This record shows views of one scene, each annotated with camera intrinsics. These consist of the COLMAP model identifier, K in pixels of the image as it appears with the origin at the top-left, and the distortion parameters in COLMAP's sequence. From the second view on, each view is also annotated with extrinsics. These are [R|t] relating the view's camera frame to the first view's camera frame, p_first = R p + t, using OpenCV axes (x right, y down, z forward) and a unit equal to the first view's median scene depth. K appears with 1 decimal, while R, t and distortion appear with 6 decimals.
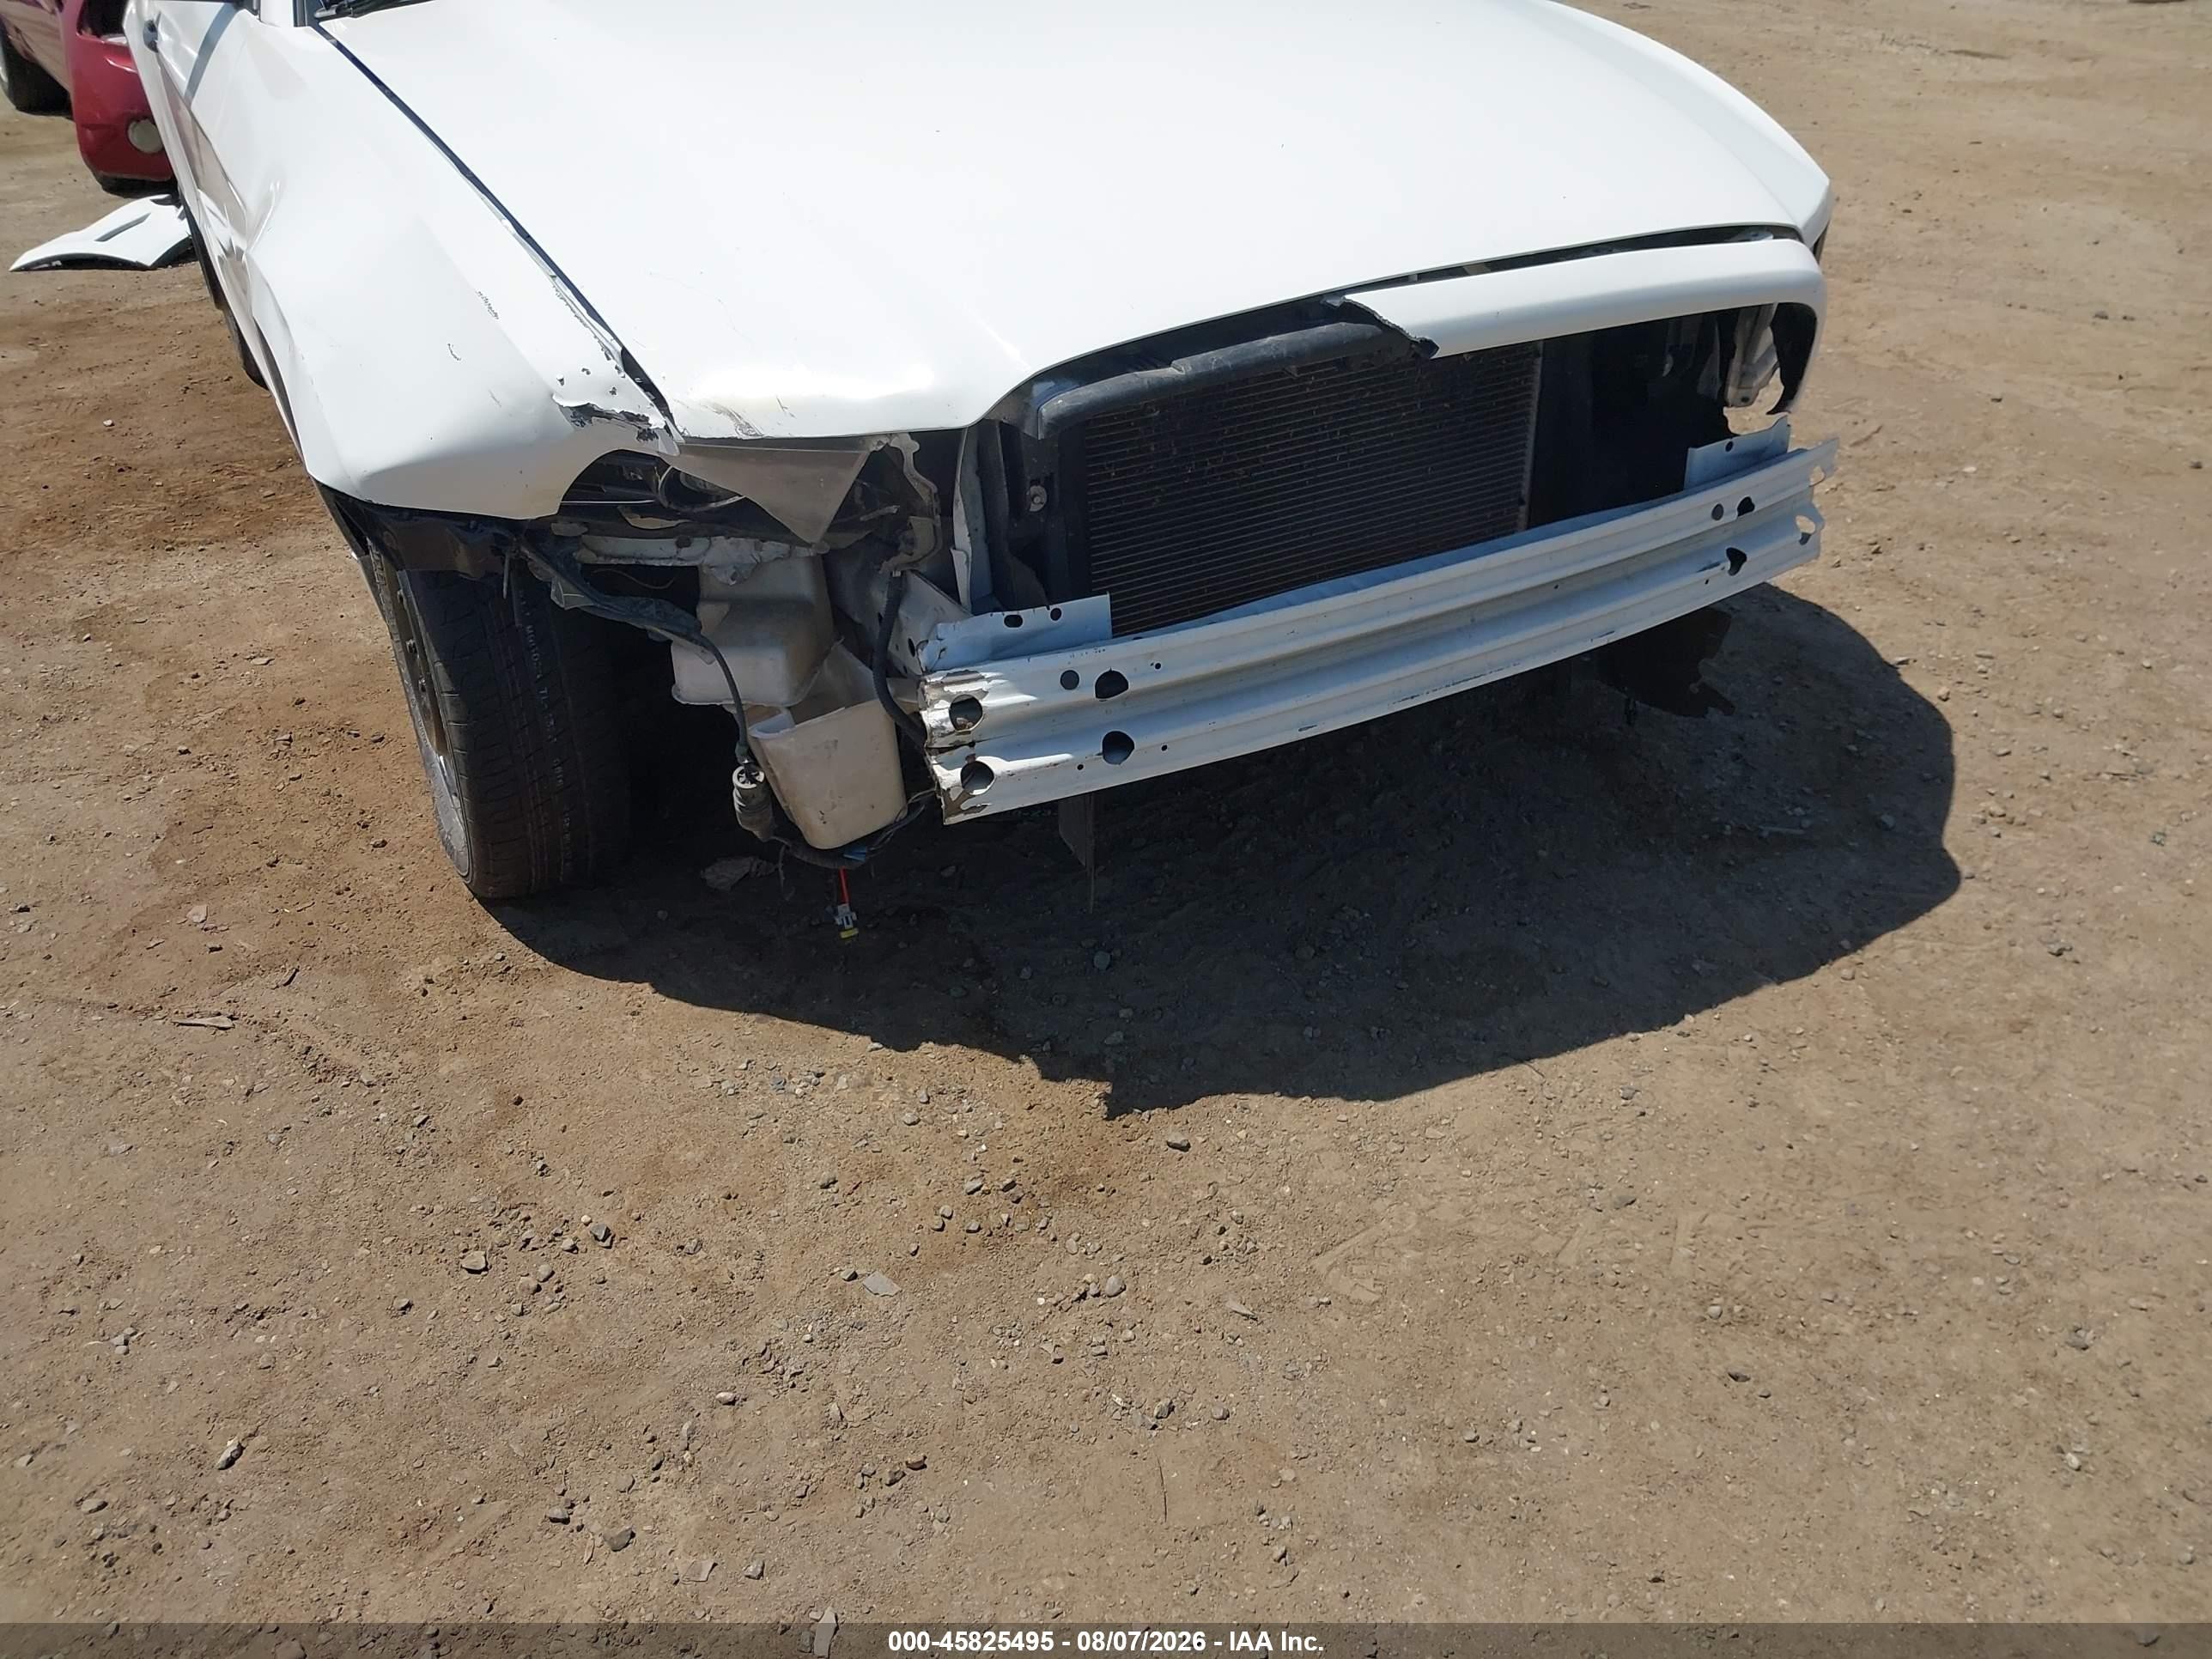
lens RADIAL K [[1588.5, 0, 1106.0], [0, 1588.5, 829.5], [0, 0, 1]] dist [0.039311, -0.000070]
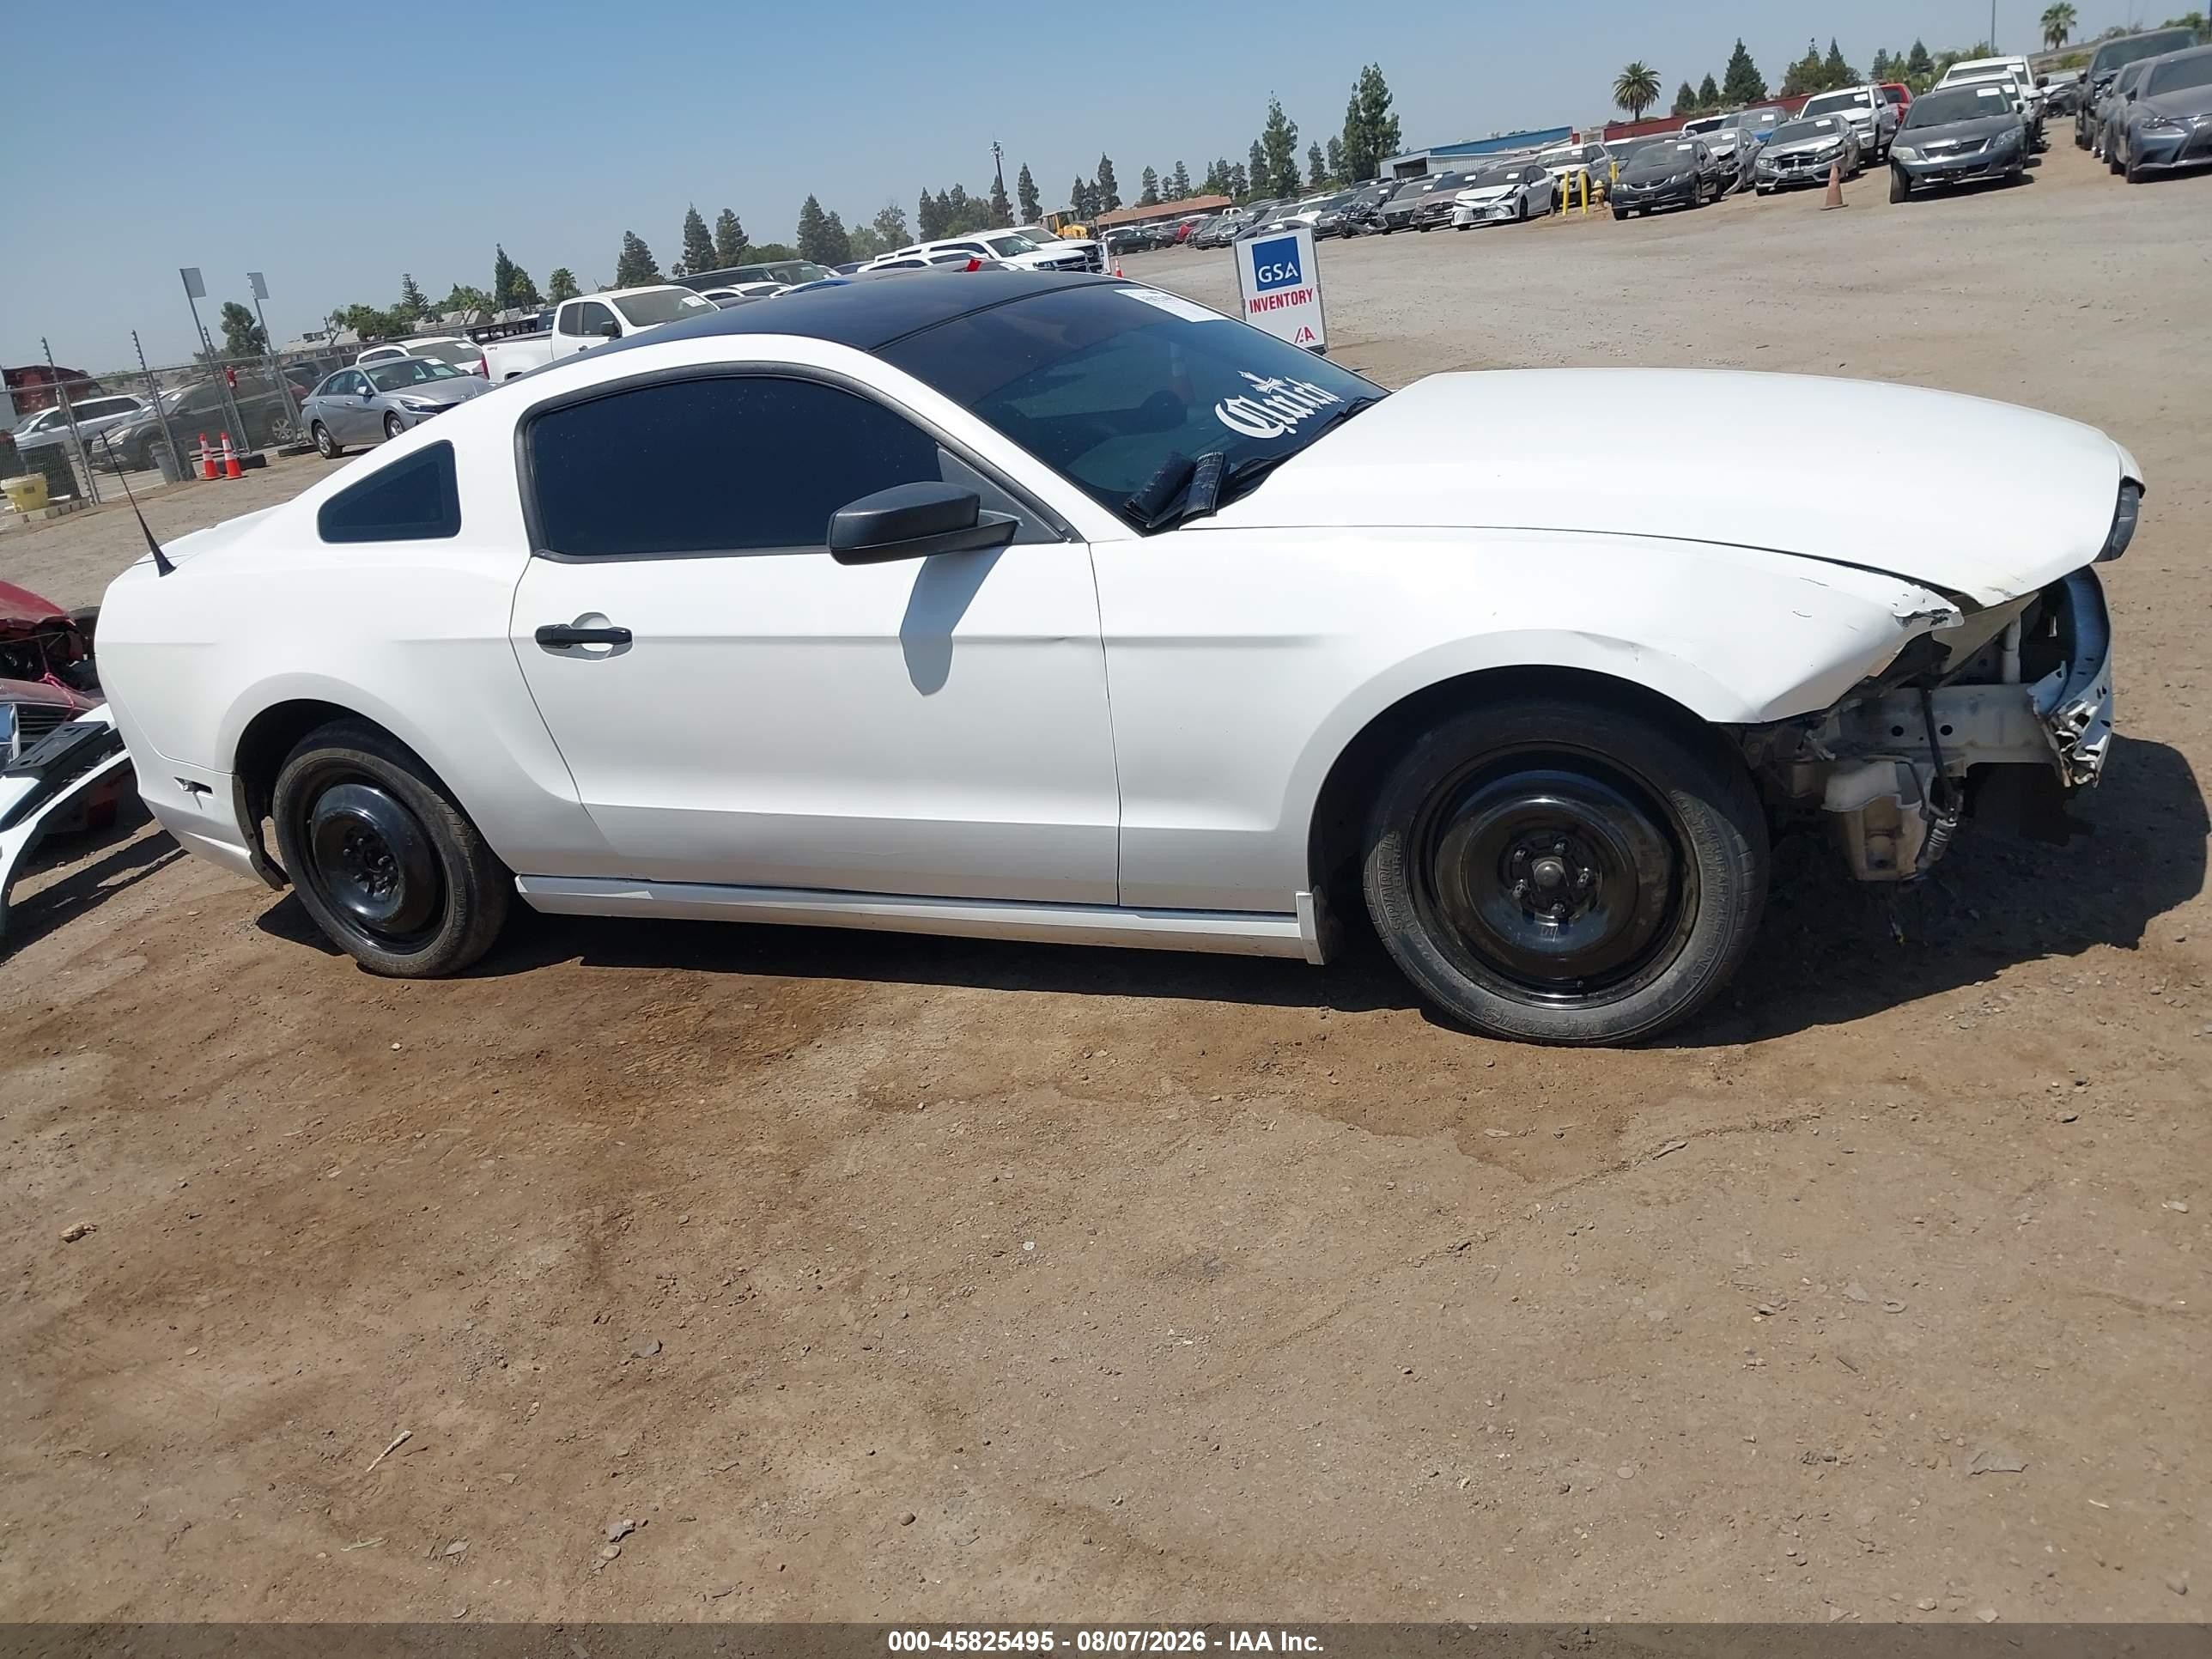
lens RADIAL K [[1678.9, 0, 1104.2], [0, 1678.9, 878.3], [0, 0, 1]] dist [0.005764, -0.053666]
pose [[0.815964, -0.309298, 0.488403, -1.729485], [0.410060, 0.905175, -0.111845, -0.137034], [-0.407497, 0.291537, 0.865420, -0.118090]]
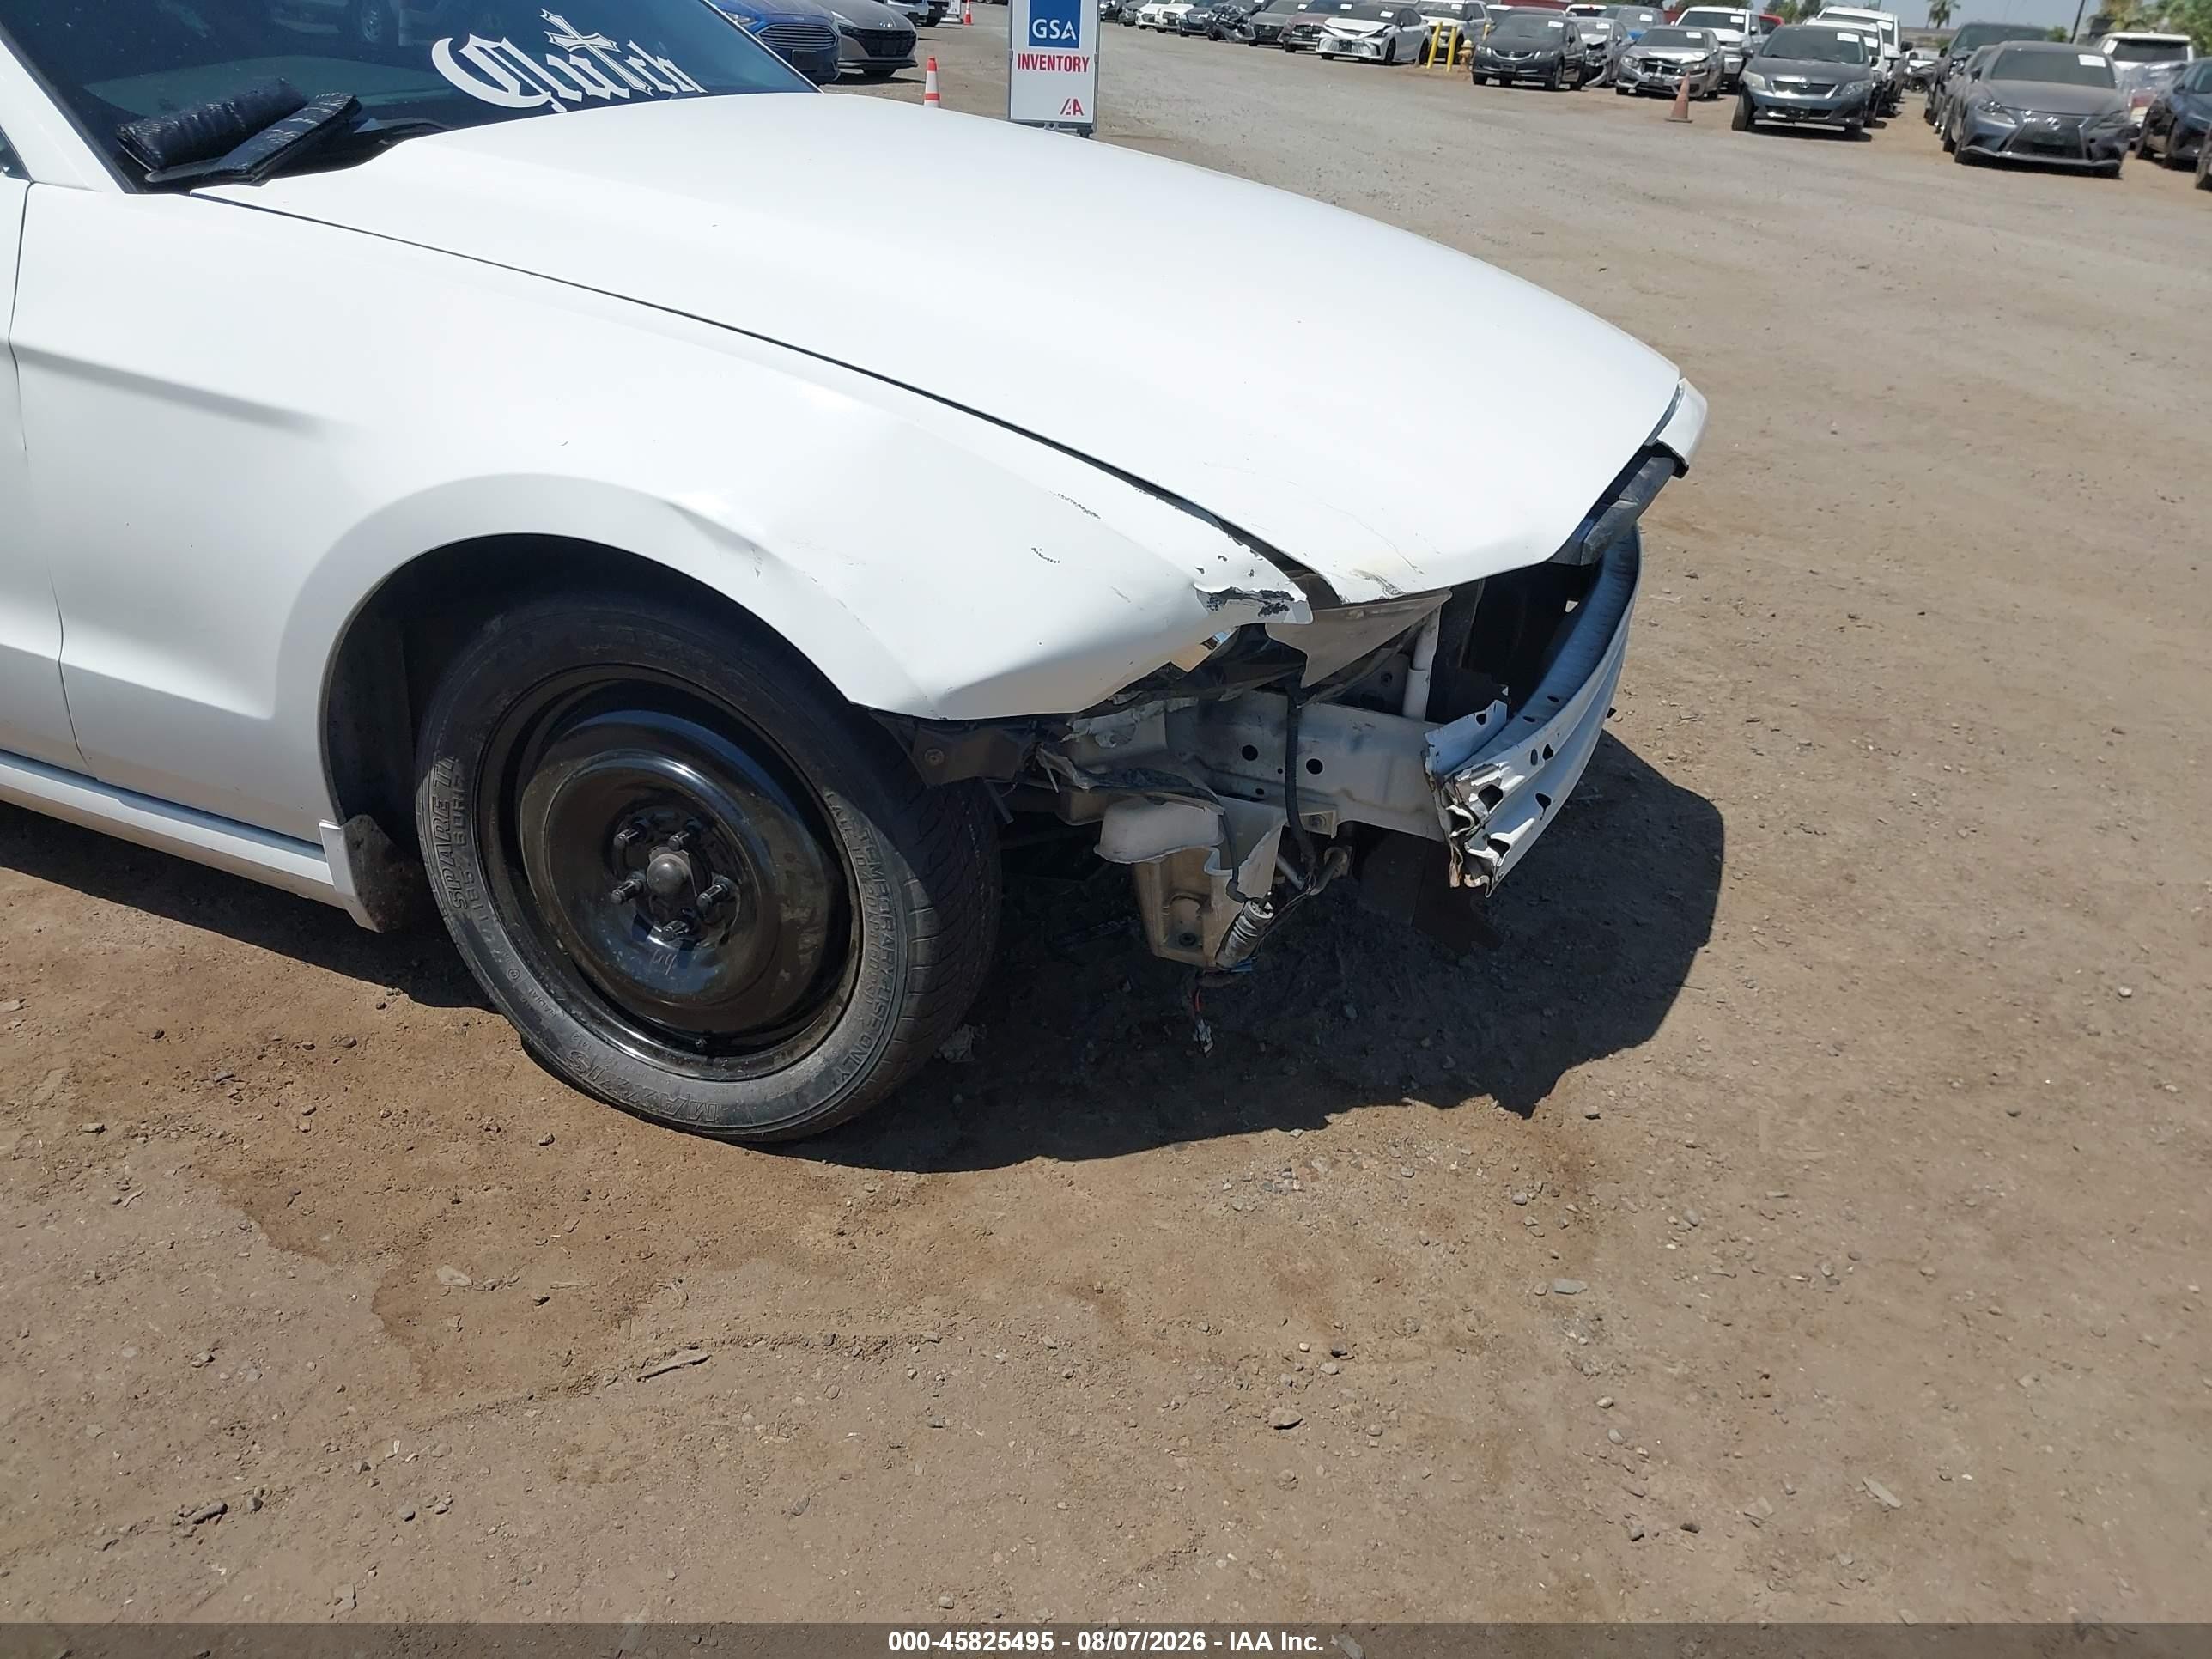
lens RADIAL K [[1637.4, 0, 1106.0], [0, 1637.4, 829.5], [0, 0, 1]] dist [0.119092, -0.234009]
pose [[0.789484, -0.208769, 0.577175, -0.908005], [0.238910, 0.970737, 0.024332, -0.131874], [-0.565365, 0.118683, 0.816258, 0.136794]]
